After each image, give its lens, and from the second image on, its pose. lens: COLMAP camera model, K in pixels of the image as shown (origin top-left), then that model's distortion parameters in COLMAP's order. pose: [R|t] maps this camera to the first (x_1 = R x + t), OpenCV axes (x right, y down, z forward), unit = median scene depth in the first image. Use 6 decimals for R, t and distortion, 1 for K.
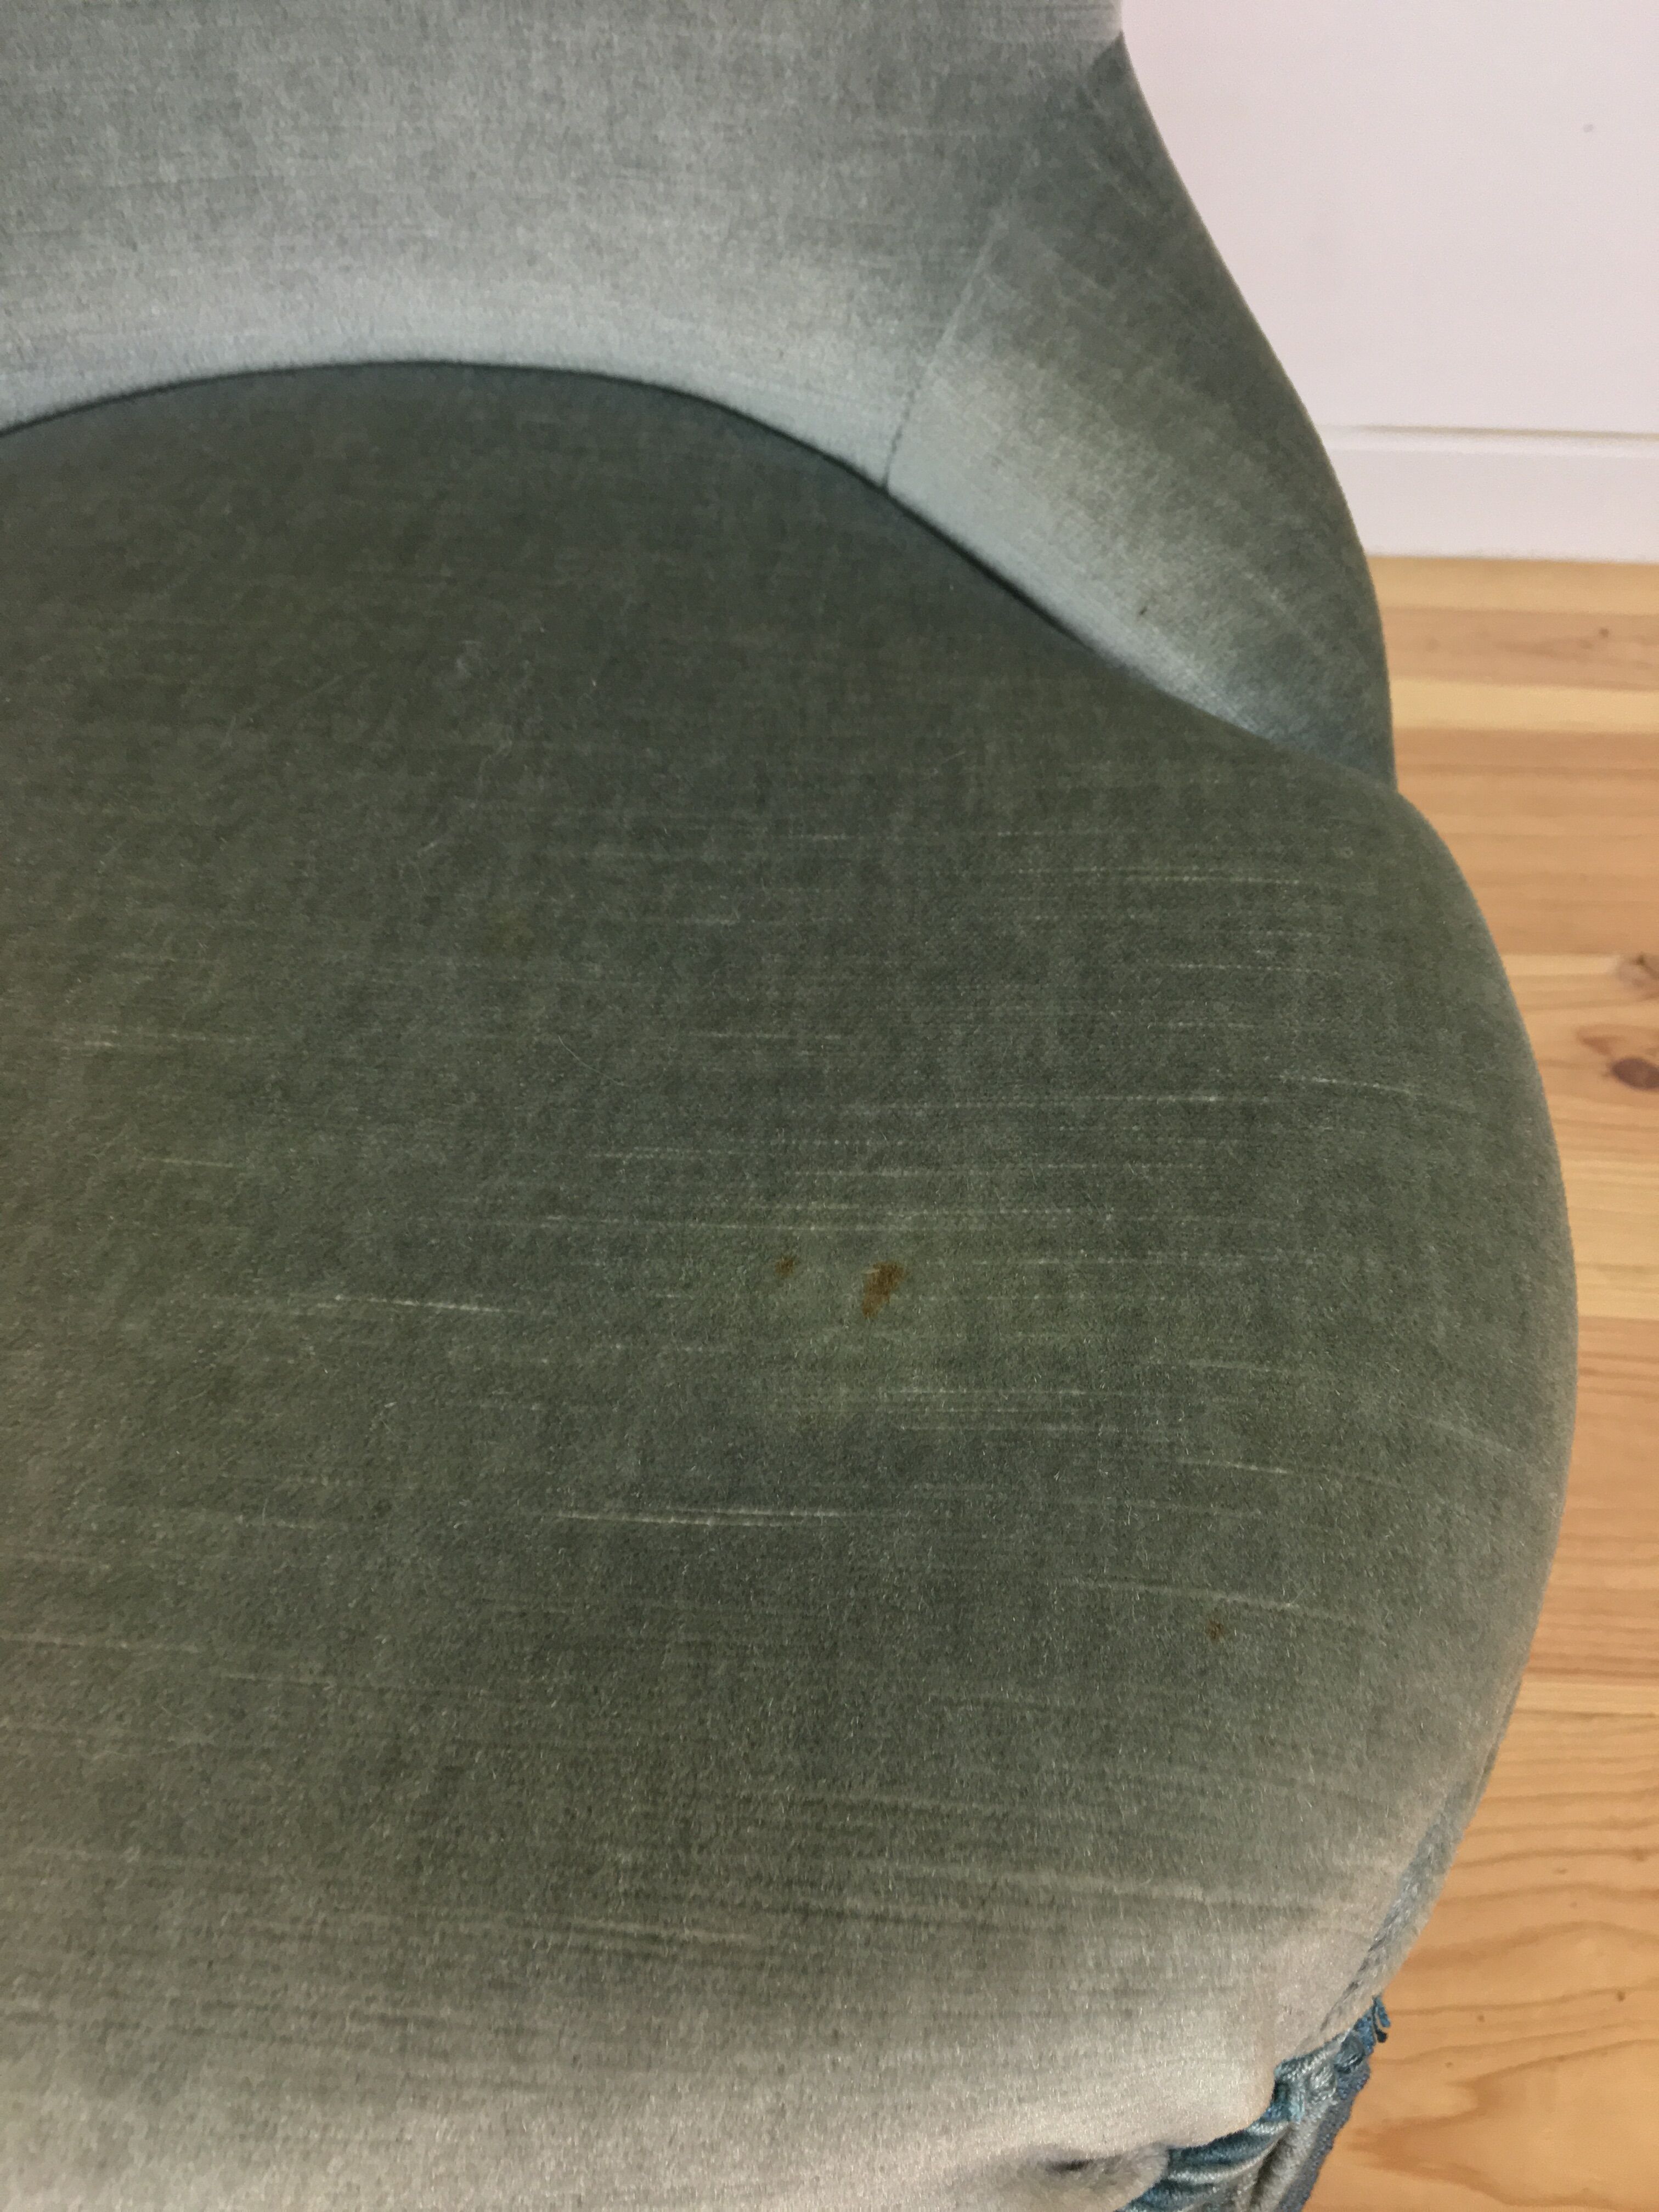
lens RADIAL K [[1809.6, 0, 829.5], [0, 1809.6, 1106.0], [0, 0, 1]] dist [0.038234, -0.059699]
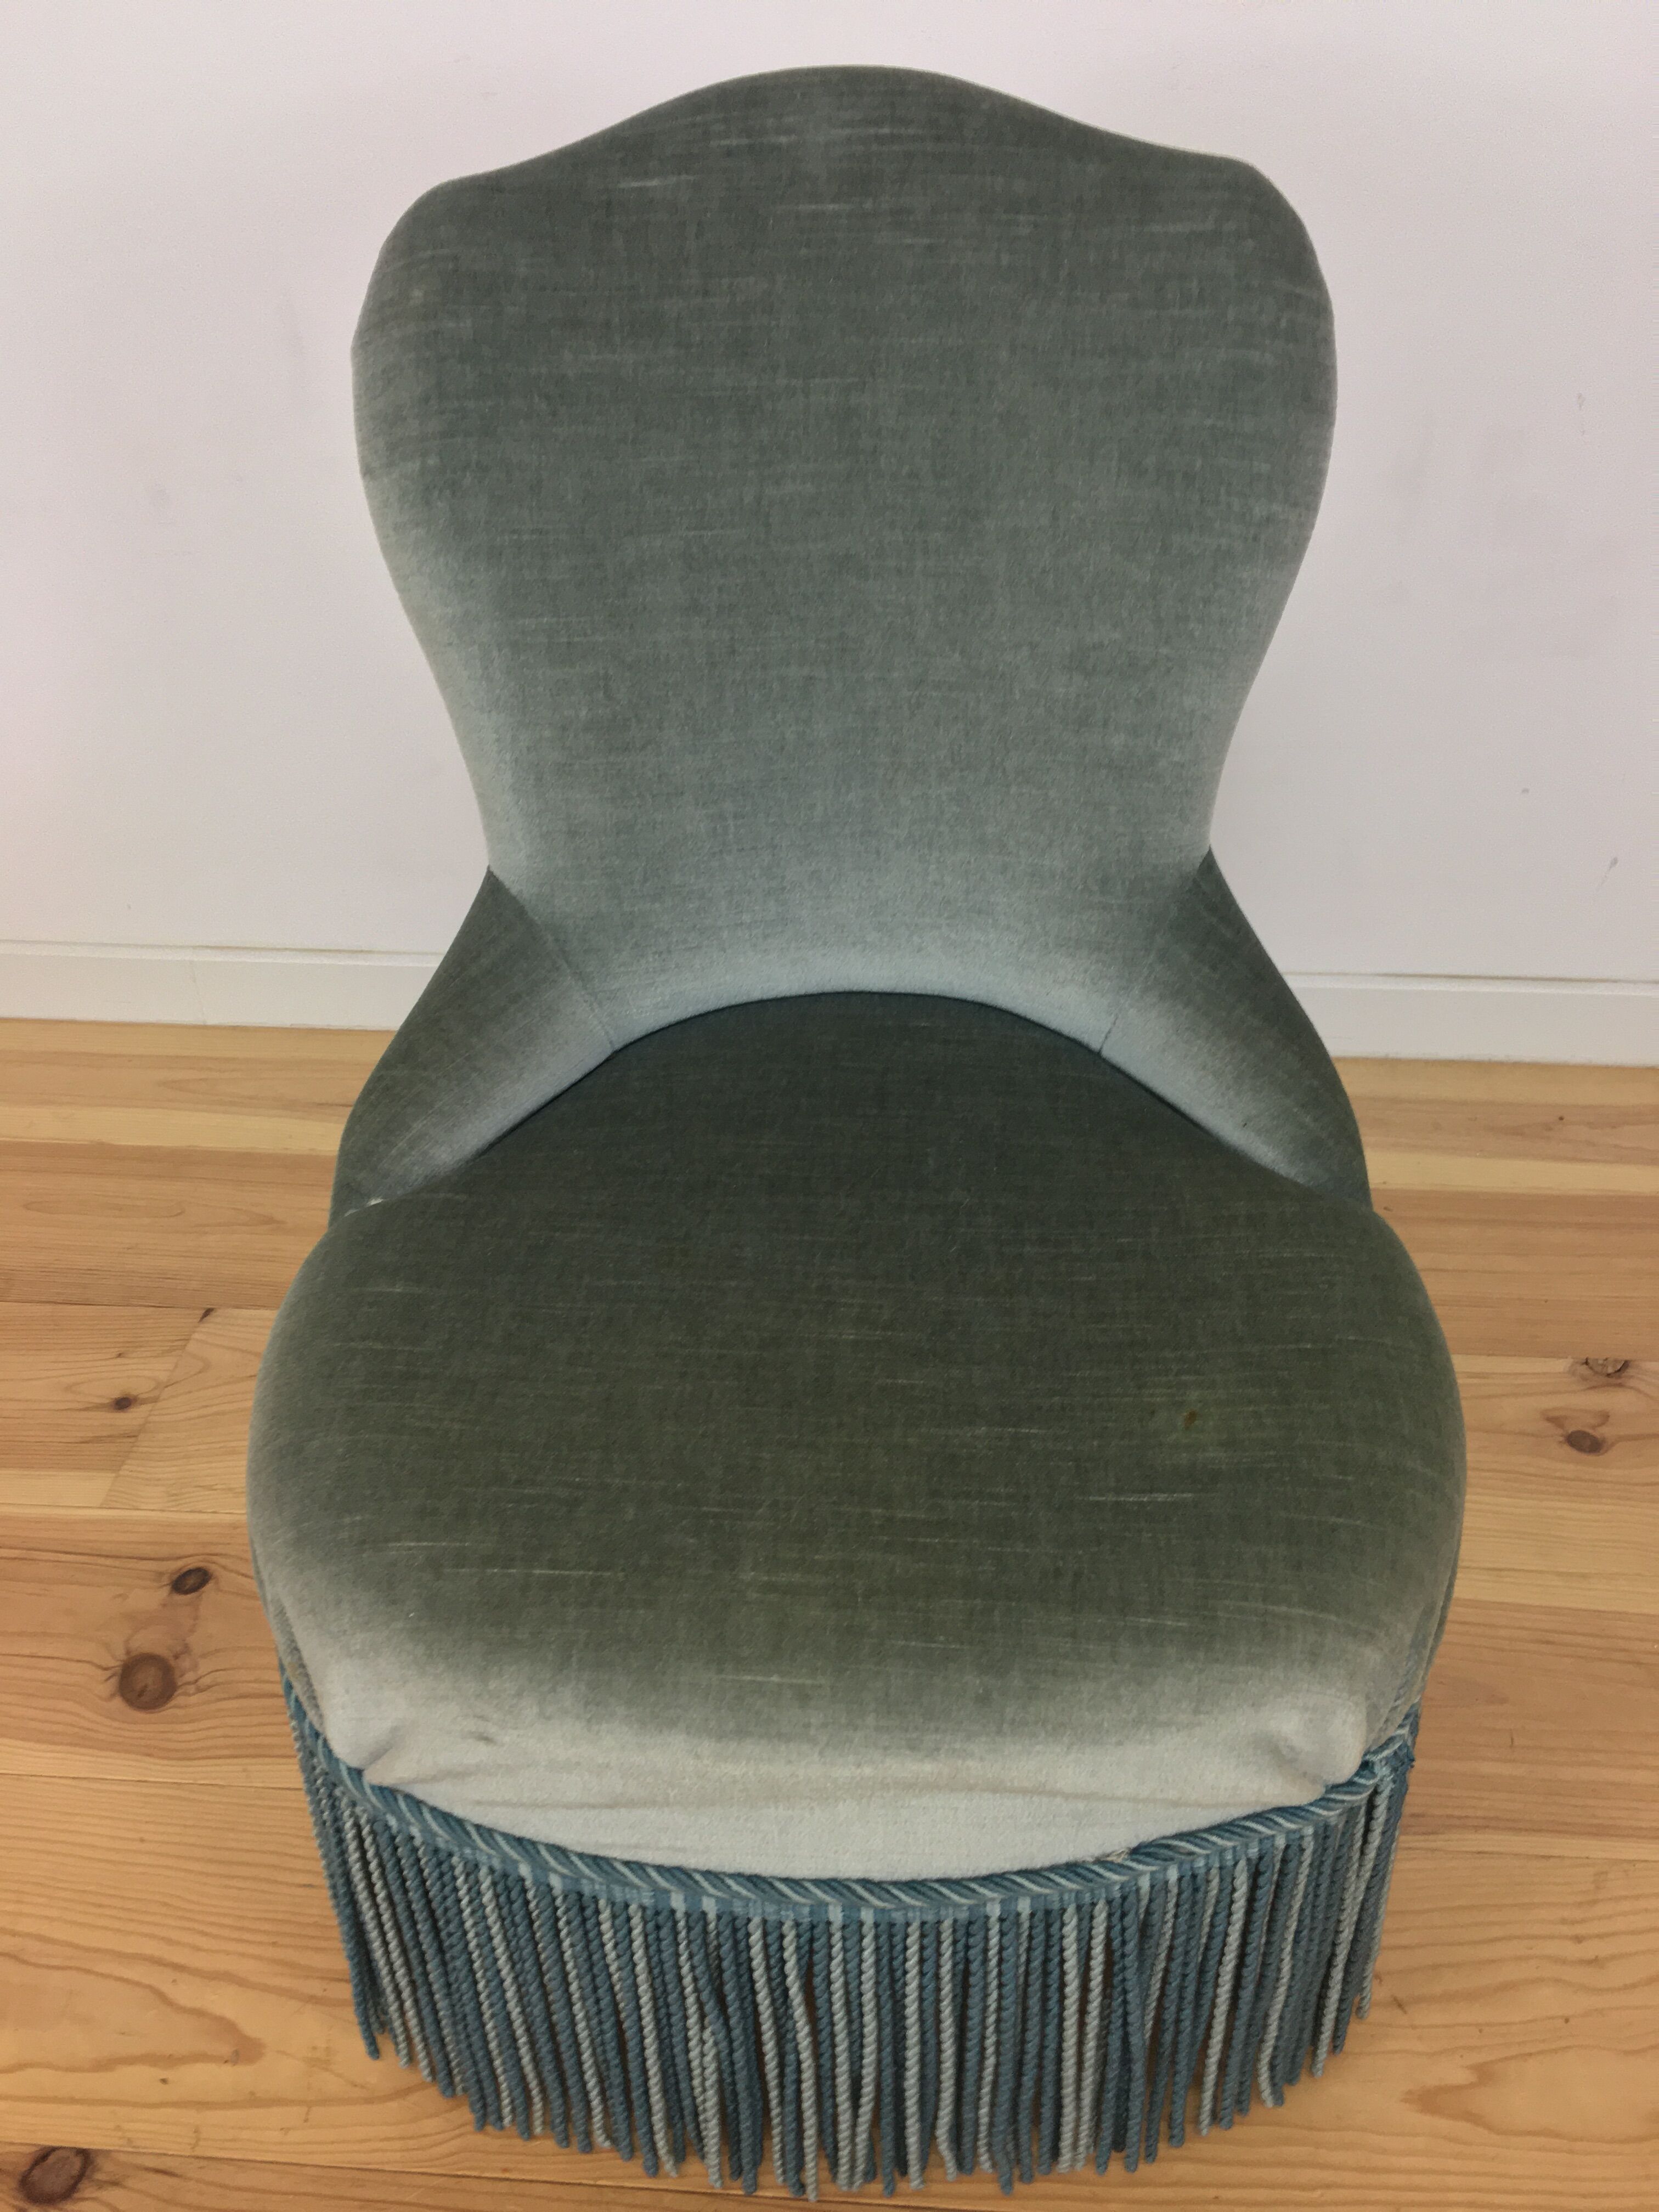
lens RADIAL K [[1809.6, 0, 829.5], [0, 1809.6, 1106.0], [0, 0, 1]] dist [0.038234, -0.059699]
pose [[0.999602, -0.027483, 0.006336, -0.374033], [0.028181, 0.982433, -0.184476, 0.093672], [-0.001155, 0.184581, 0.982817, -1.243600]]
